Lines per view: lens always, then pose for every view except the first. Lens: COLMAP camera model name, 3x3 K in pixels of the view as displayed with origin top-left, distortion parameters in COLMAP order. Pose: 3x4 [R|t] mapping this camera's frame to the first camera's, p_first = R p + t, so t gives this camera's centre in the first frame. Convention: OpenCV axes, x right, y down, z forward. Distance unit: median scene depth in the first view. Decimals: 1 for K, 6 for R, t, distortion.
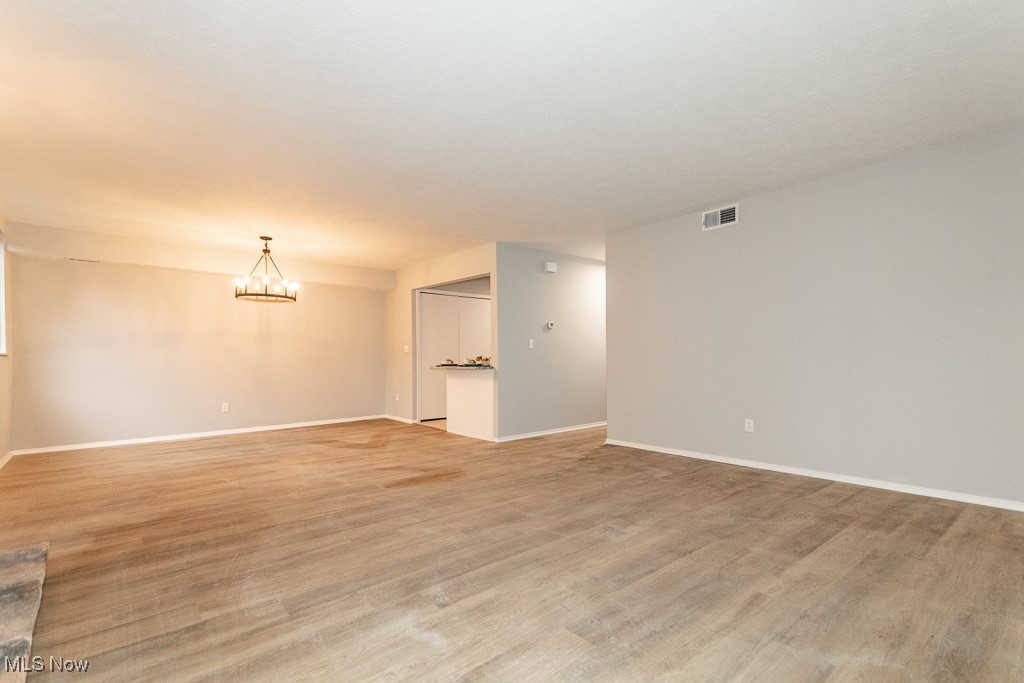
lens RADIAL K [[469.1, 0, 507.8], [0, 469.1, 343.3], [0, 0, 1]] dist [0.081282, -0.029264]
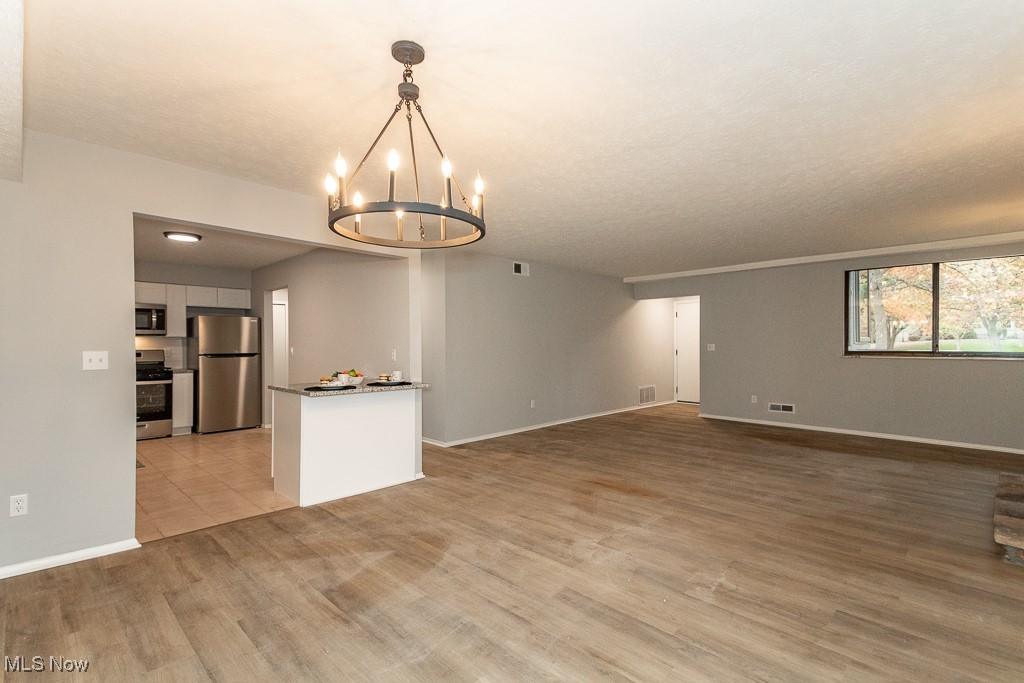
lens RADIAL K [[469.1, 0, 507.8], [0, 469.1, 343.3], [0, 0, 1]] dist [0.081282, -0.029264]
pose [[-0.075155, 0.010688, 0.997115, -1.465128], [-0.024963, 0.999609, -0.012597, -0.017559], [-0.996859, -0.025838, -0.074859, 1.635321]]
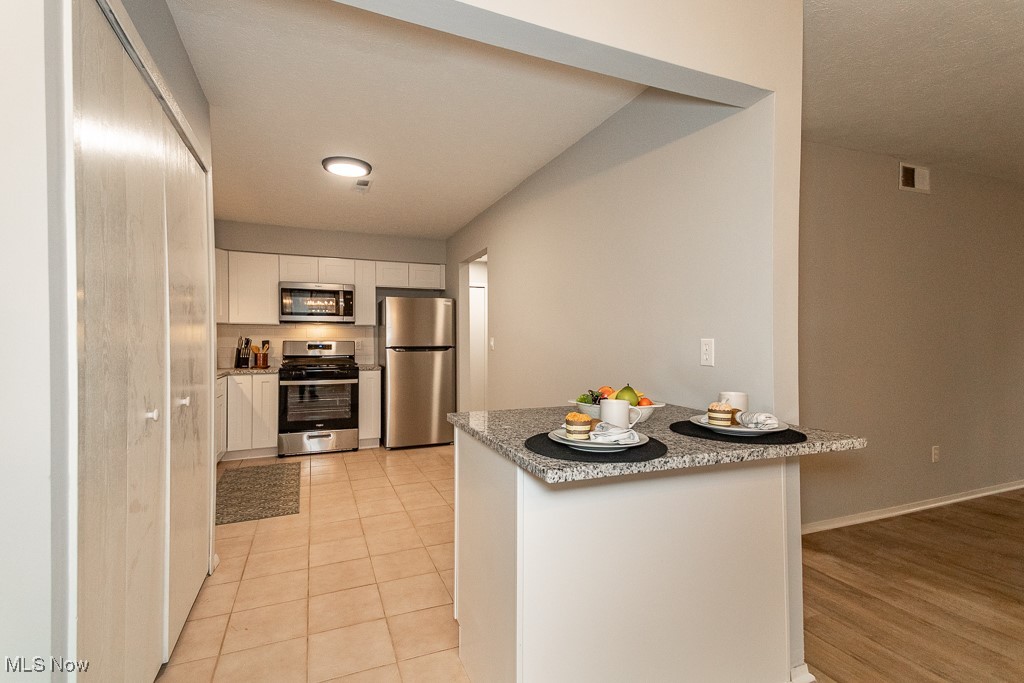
lens RADIAL K [[469.1, 0, 507.8], [0, 469.1, 343.3], [0, 0, 1]] dist [0.081282, -0.029264]
pose [[0.307440, 0.001412, 0.951567, -0.672806], [-0.029365, 0.999537, 0.008004, 0.000193], [-0.951114, -0.030403, 0.307339, 1.931484]]
